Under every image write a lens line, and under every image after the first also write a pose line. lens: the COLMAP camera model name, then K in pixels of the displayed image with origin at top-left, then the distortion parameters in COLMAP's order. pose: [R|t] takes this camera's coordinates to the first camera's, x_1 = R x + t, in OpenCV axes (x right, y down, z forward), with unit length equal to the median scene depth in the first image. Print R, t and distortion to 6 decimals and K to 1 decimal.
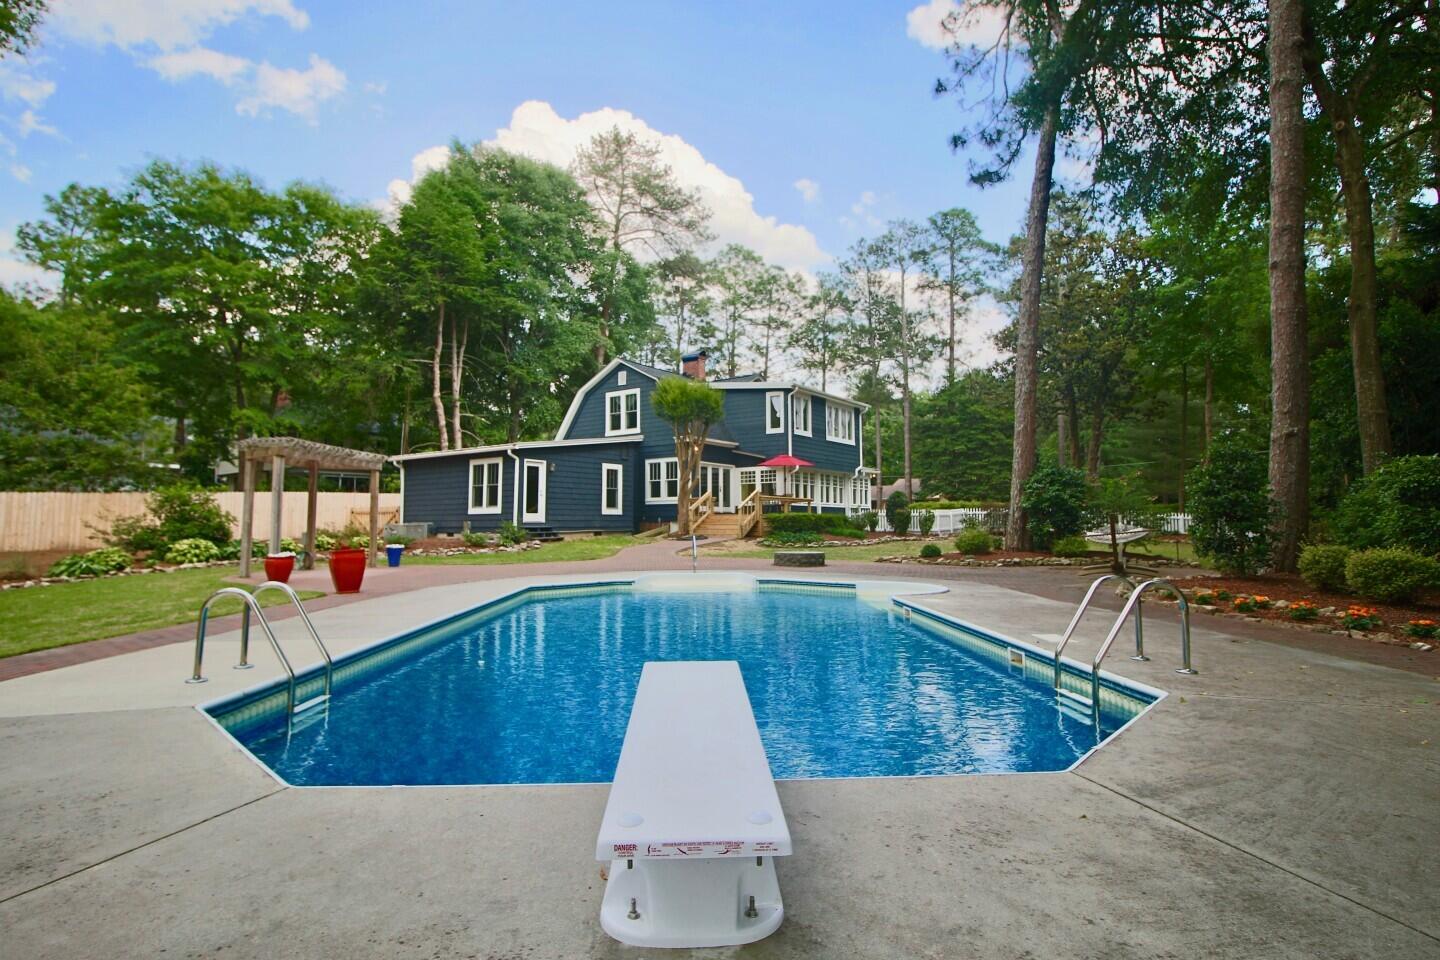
lens RADIAL K [[748.5, 0, 720.0], [0, 748.5, 480.0], [0, 0, 1]] dist [0.002644, -0.001301]
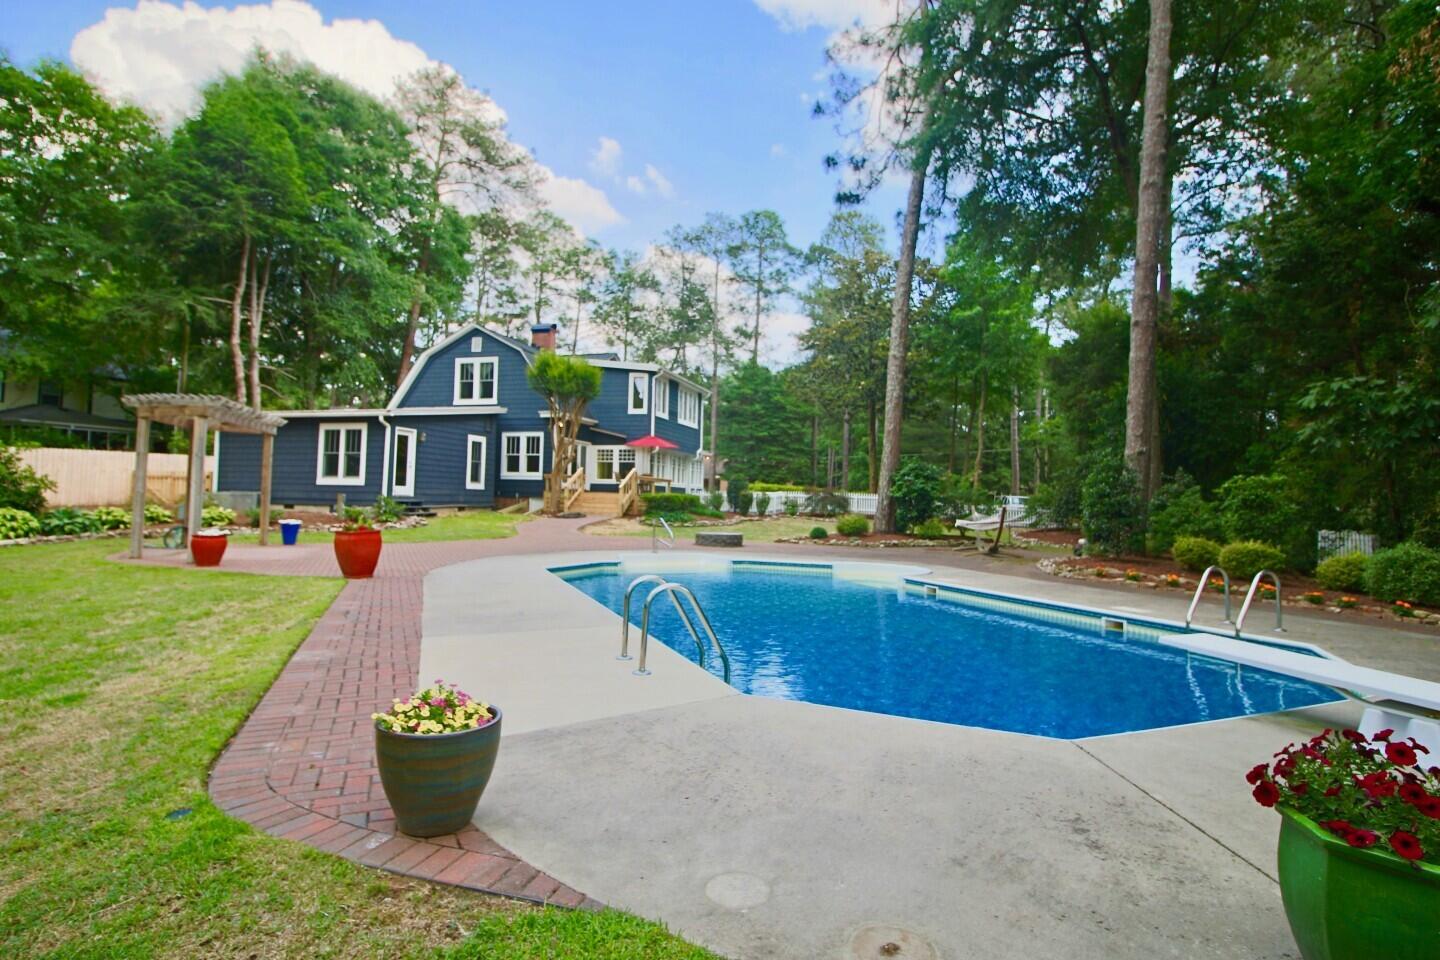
lens RADIAL K [[748.5, 0, 720.0], [0, 748.5, 480.0], [0, 0, 1]] dist [0.002644, -0.001301]
pose [[0.939948, 0.034821, 0.339536, -0.157989], [-0.046911, 0.998521, 0.027463, -0.005457], [-0.338078, -0.041742, 0.940192, -0.002145]]
